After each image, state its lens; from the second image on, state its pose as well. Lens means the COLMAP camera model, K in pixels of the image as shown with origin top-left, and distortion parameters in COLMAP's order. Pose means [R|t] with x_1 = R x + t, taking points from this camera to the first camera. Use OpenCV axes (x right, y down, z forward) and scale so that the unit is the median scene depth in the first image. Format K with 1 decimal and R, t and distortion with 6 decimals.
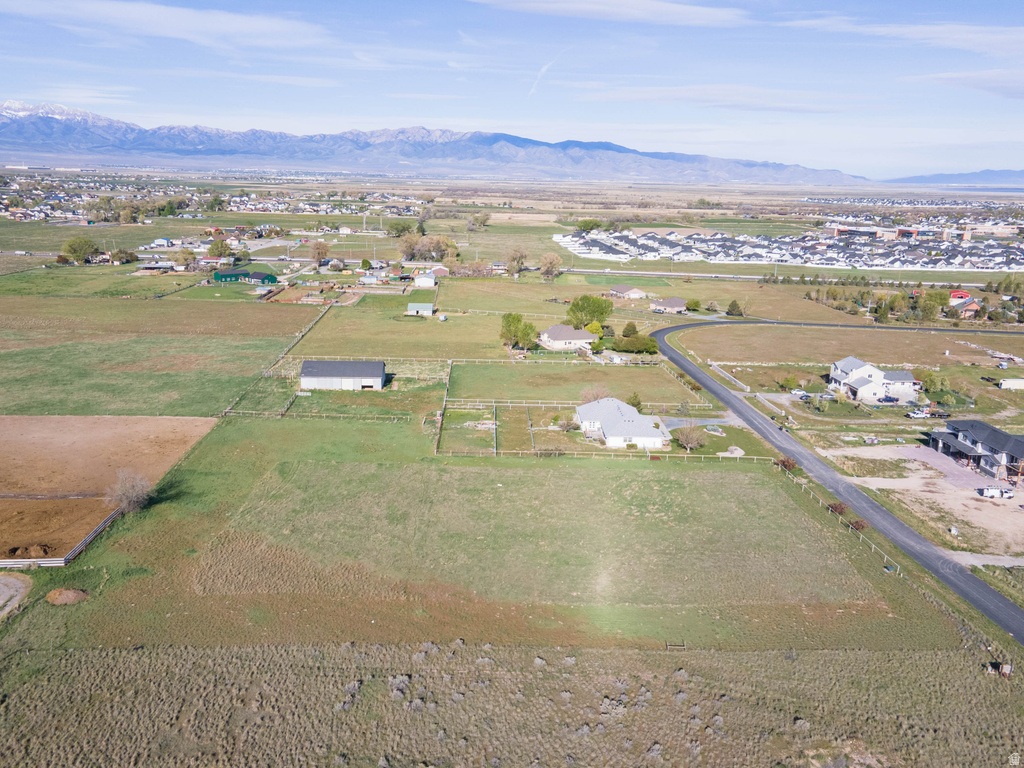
lens RADIAL K [[799.8, 0, 512.0], [0, 799.8, 384.0], [0, 0, 1]] dist [0.028564, 0.006386]
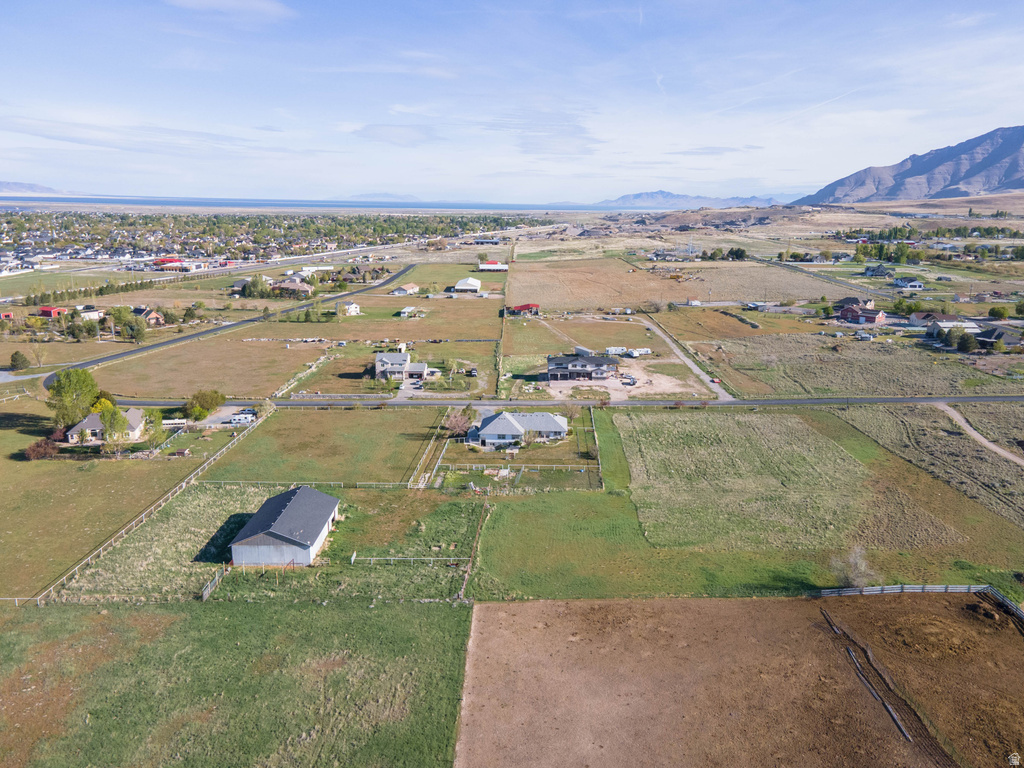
lens RADIAL K [[812.2, 0, 512.0], [0, 812.2, 384.0], [0, 0, 1]] dist [0.037583, -0.001194]
pose [[0.052027, -0.235915, 0.970380, -0.966118], [0.236554, 0.946953, 0.217537, -0.262388], [-0.970224, 0.218230, 0.105074, 0.867933]]
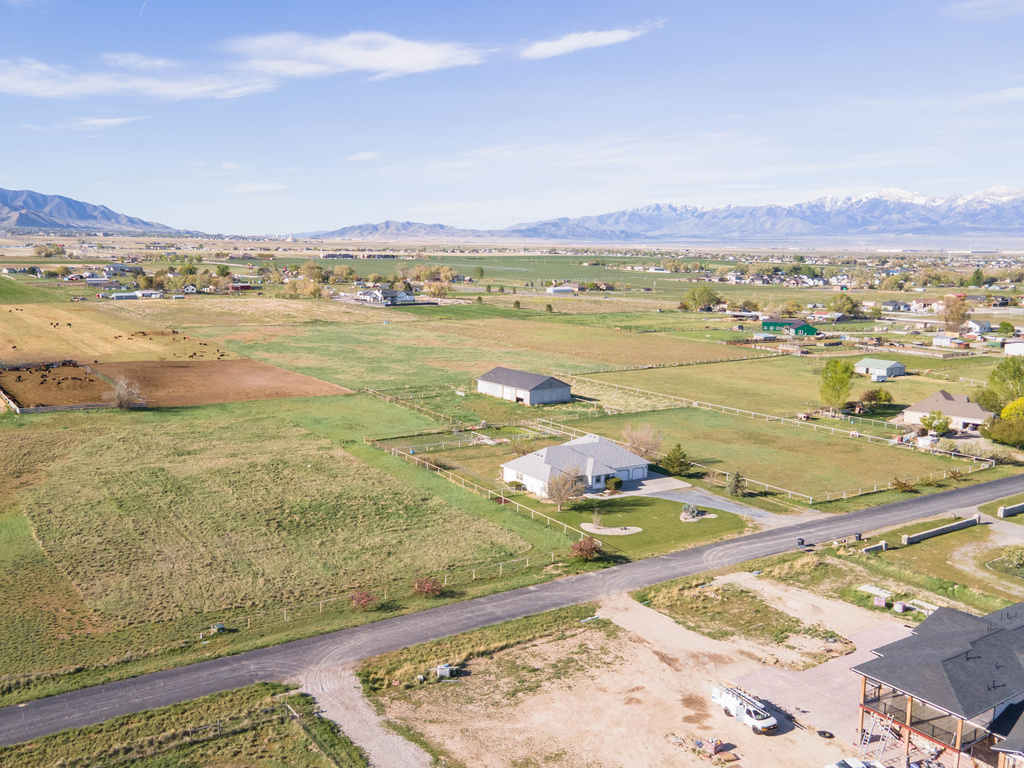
lens RADIAL K [[893.4, 0, 446.0], [0, 893.4, 382.2], [0, 0, 1]] dist [0.021044, 0.014865]
pose [[0.493117, 0.110835, -0.862874, 0.737748], [-0.212889, 0.977069, 0.003841, -0.001650], [0.843513, 0.181802, 0.505405, 0.485029]]
